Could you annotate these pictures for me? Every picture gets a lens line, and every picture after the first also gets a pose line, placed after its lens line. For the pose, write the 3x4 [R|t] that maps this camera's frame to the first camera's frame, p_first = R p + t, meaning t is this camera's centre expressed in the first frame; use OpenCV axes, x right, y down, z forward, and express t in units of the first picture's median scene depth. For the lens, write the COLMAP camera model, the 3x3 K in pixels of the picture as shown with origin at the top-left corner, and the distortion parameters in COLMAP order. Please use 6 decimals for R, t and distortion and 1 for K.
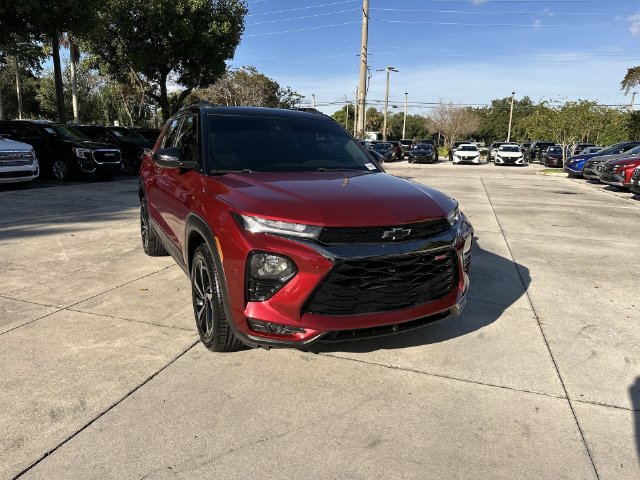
lens RADIAL K [[451.6, 0, 317.8], [0, 451.6, 235.1], [0, 0, 1]] dist [0.033117, -0.046512]
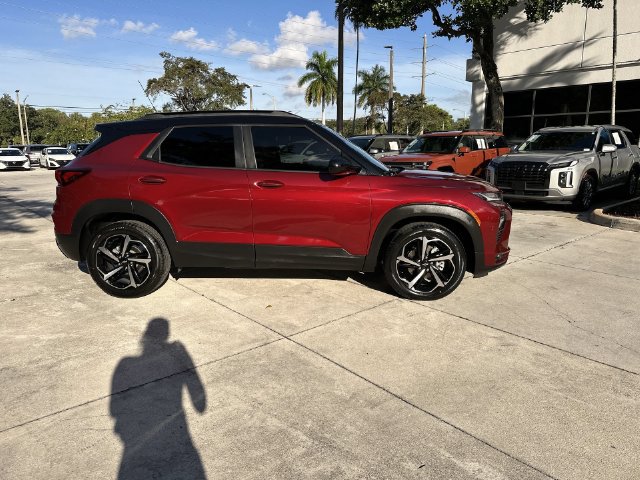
lens RADIAL K [[451.6, 0, 321.9], [0, 451.6, 239.2], [0, 0, 1]] dist [0.033117, -0.046512]
pose [[0.508773, -0.196000, 0.838292, -0.322873], [0.190377, 0.975246, 0.112479, -0.030819], [-0.839587, 0.102365, 0.533493, 0.113439]]
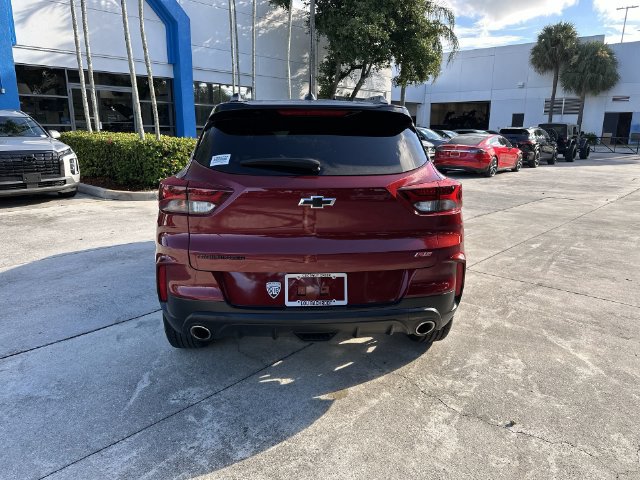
lens RADIAL K [[451.6, 0, 326.0], [0, 451.6, 239.4], [0, 0, 1]] dist [0.033117, -0.046512]
pose [[-0.916500, -0.124429, 0.380191, -0.176767], [0.049081, 0.908239, 0.415564, -0.129165], [-0.397012, 0.399525, -0.826294, 0.582126]]
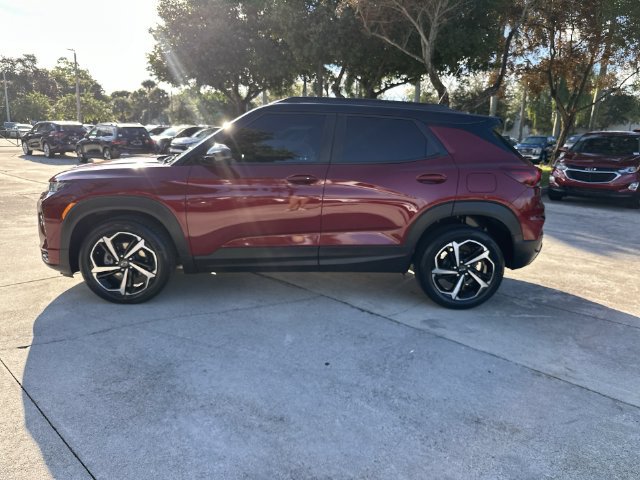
lens RADIAL K [[451.6, 0, 319.7], [0, 451.6, 239.4], [0, 0, 1]] dist [0.033117, -0.046512]
pose [[-0.417423, 0.160041, -0.894508, 0.240119], [-0.224786, 0.935591, 0.272288, -0.087462], [0.880471, 0.314732, -0.354562, 0.453856]]
